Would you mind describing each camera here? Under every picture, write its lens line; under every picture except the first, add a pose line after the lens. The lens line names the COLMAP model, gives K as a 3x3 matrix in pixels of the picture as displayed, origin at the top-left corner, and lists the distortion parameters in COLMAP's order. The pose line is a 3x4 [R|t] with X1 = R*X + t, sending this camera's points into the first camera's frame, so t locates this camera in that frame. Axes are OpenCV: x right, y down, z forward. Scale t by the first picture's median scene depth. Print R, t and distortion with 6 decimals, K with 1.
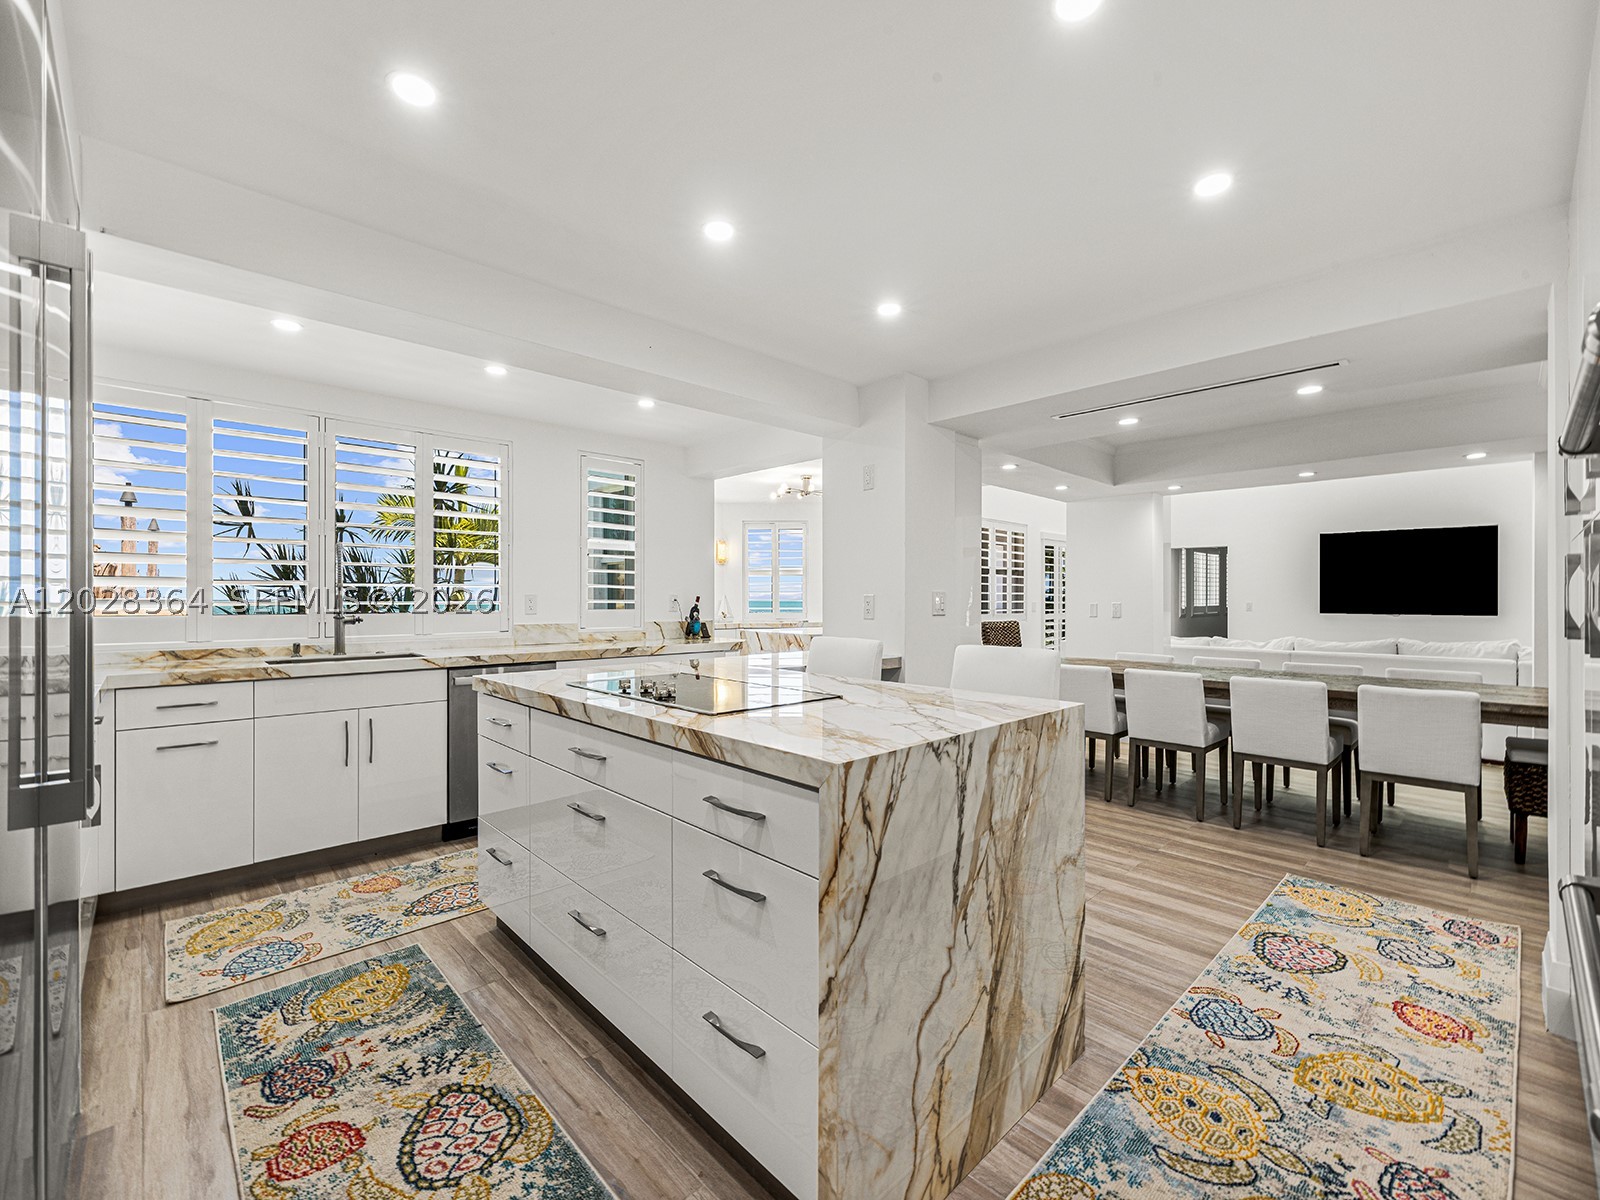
lens RADIAL K [[676.0, 0, 800.0], [0, 676.0, 597.3], [0, 0, 1]] dist [-0.000688, 0.000015]
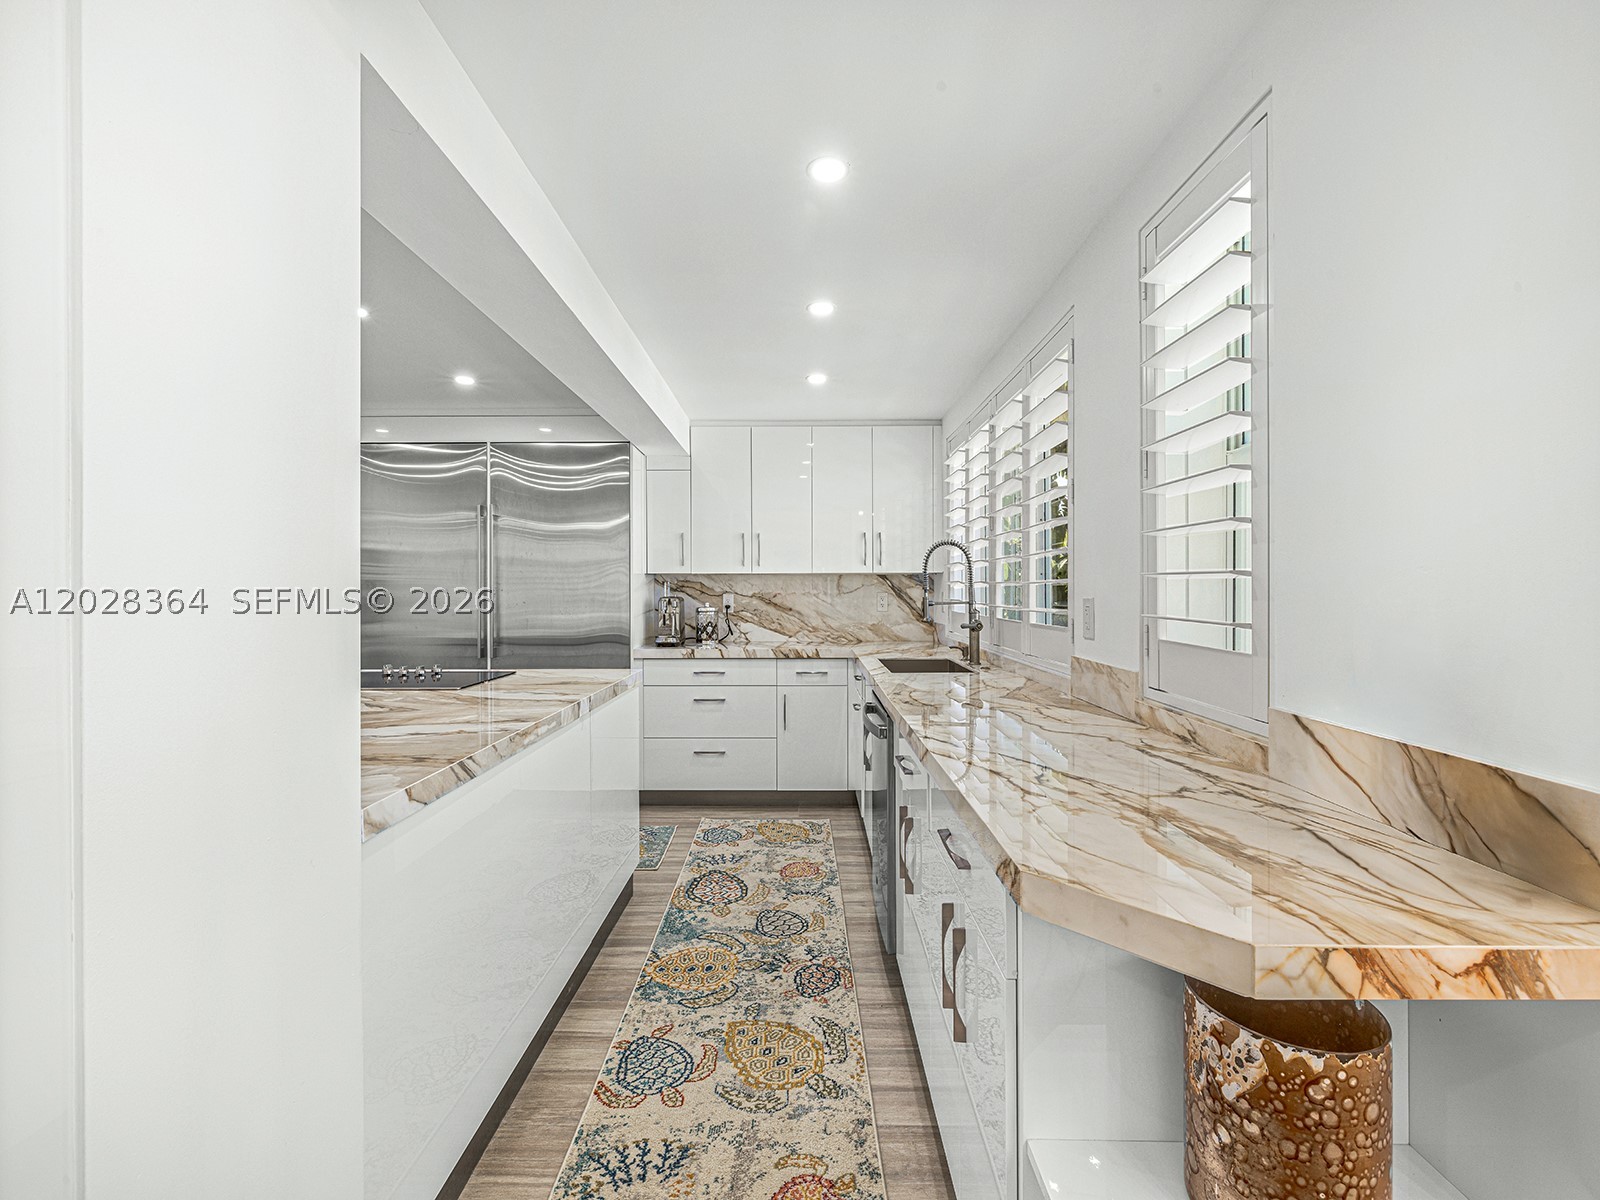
lens RADIAL K [[676.0, 0, 799.8], [0, 676.0, 592.2], [0, 0, 1]] dist [-0.000688, 0.000015]
pose [[-0.694269, 0.006579, -0.719686, 0.164070], [0.001039, 0.999966, 0.008140, -0.027372], [0.719715, 0.004904, -0.694252, 1.978894]]
